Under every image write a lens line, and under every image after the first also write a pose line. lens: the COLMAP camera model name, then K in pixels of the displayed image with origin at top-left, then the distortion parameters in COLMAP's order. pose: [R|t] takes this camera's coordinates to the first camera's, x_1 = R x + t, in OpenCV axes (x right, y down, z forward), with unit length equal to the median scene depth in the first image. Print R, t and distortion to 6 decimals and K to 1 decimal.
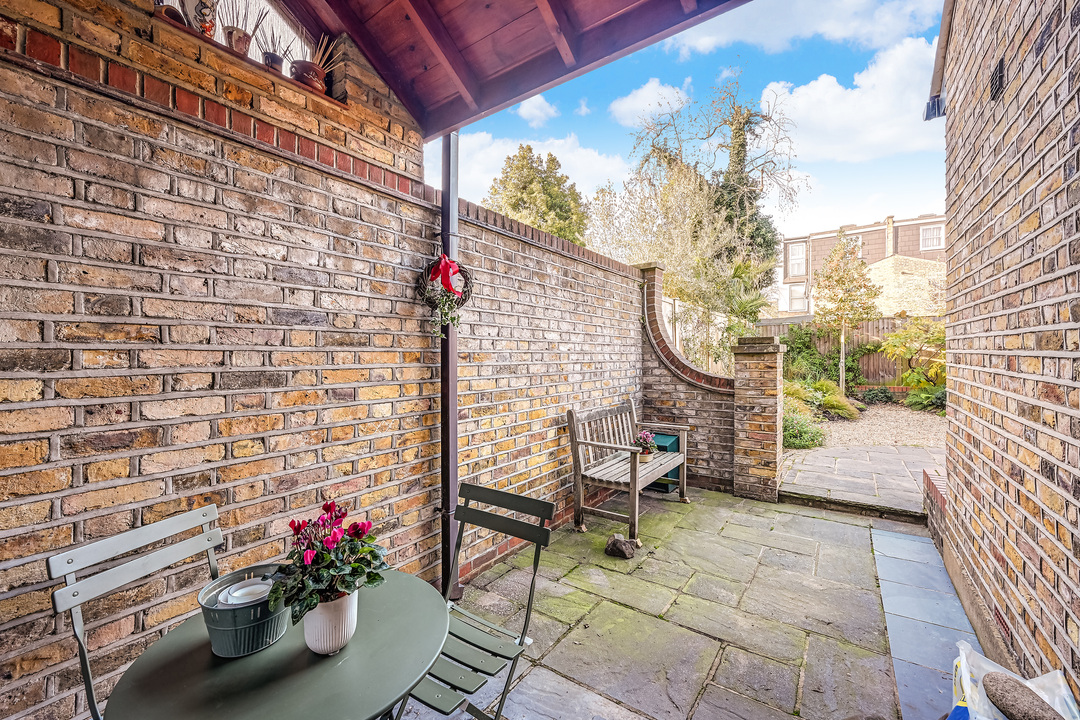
lens RADIAL K [[432.9, 0, 533.9], [0, 432.9, 366.9], [0, 0, 1]] dist [0.002271, -0.000148]
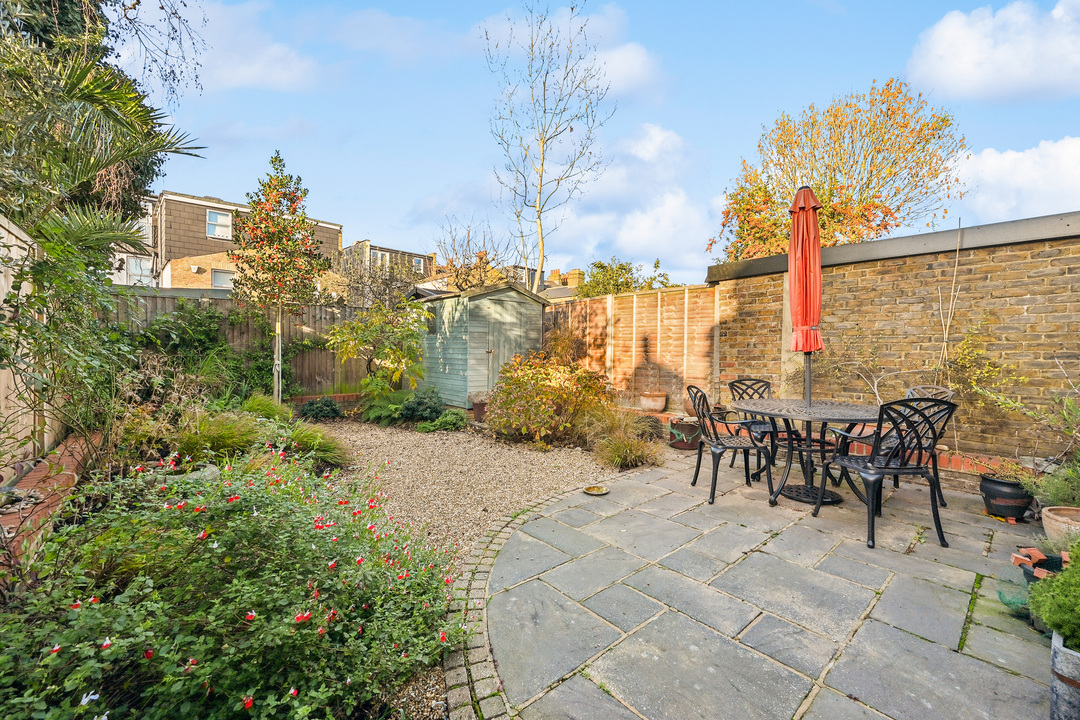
lens RADIAL K [[432.9, 0, 535.6], [0, 432.9, 355.1], [0, 0, 1]] dist [0.002271, -0.000148]
pose [[0.259088, 0.001587, 0.965852, 0.174420], [0.023737, 0.999686, -0.008010, -0.009680], [-0.965562, 0.025002, 0.258969, 0.423916]]
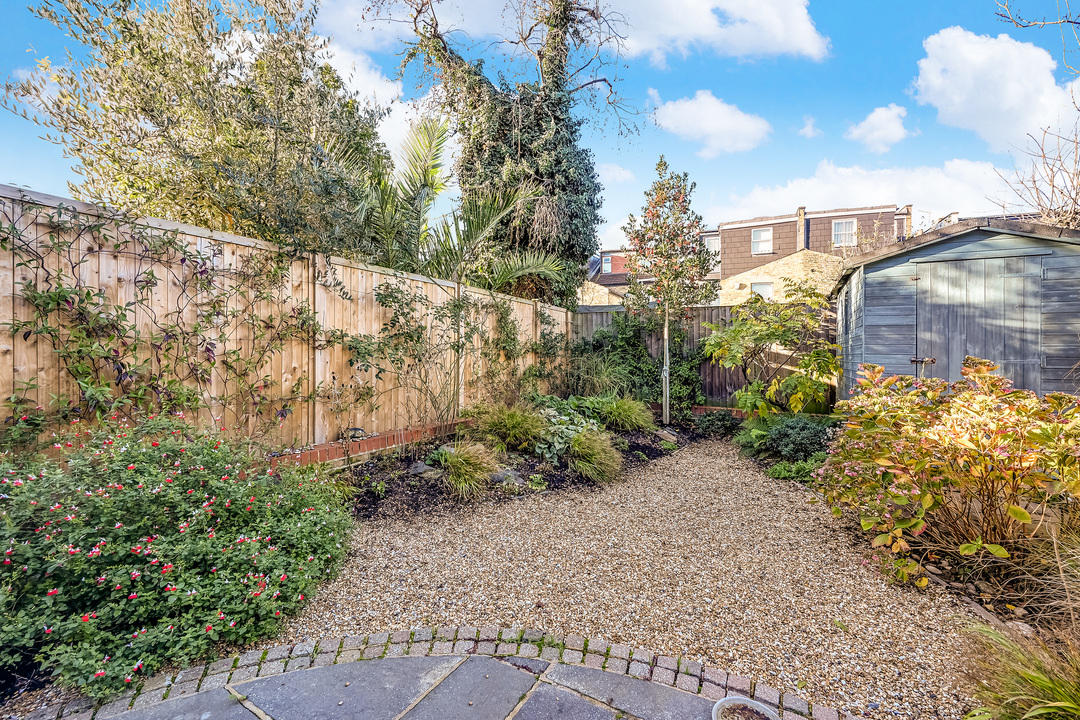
lens RADIAL K [[432.9, 0, 544.9], [0, 432.9, 358.9], [0, 0, 1]] dist [0.002271, -0.000148]
pose [[0.994359, 0.028067, 0.102284, 0.427531], [-0.025930, 0.999418, -0.022161, -0.007787], [-0.102846, 0.019384, 0.994508, 0.351417]]
